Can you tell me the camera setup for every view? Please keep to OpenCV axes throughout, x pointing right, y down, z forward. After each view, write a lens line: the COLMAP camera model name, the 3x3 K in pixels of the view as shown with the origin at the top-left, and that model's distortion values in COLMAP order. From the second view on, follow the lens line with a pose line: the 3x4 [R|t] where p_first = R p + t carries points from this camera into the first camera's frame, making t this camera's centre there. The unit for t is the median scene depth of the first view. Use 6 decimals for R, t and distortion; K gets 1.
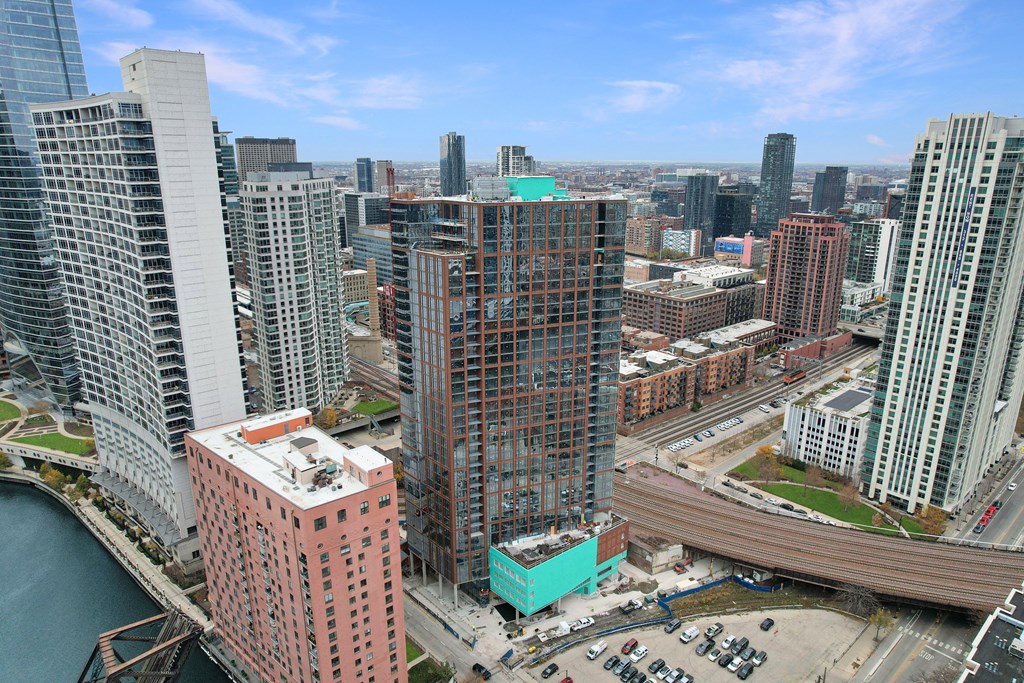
lens RADIAL K [[651.3, 0, 517.9], [0, 651.3, 345.5], [0, 0, 1]] dist [-0.066765, 0.057436]
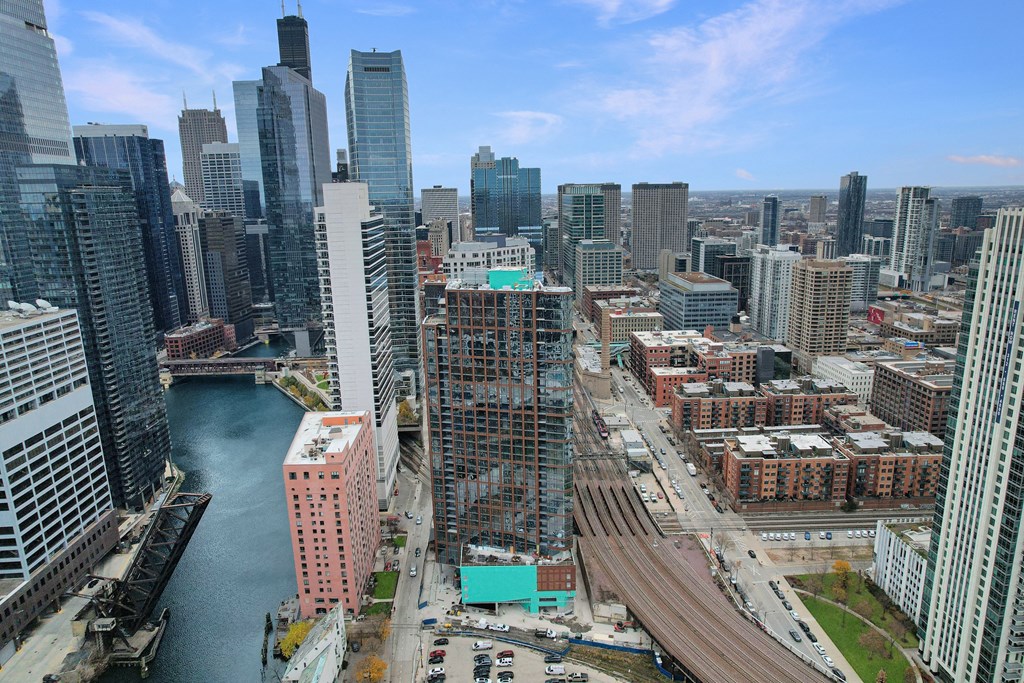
lens RADIAL K [[651.3, 0, 517.9], [0, 651.3, 345.5], [0, 0, 1]] dist [-0.066765, 0.057436]
pose [[0.773471, 0.126117, -0.621158, 0.703419], [-0.152841, 0.988197, 0.010321, -0.102510], [0.615128, 0.086955, 0.783617, 0.006357]]
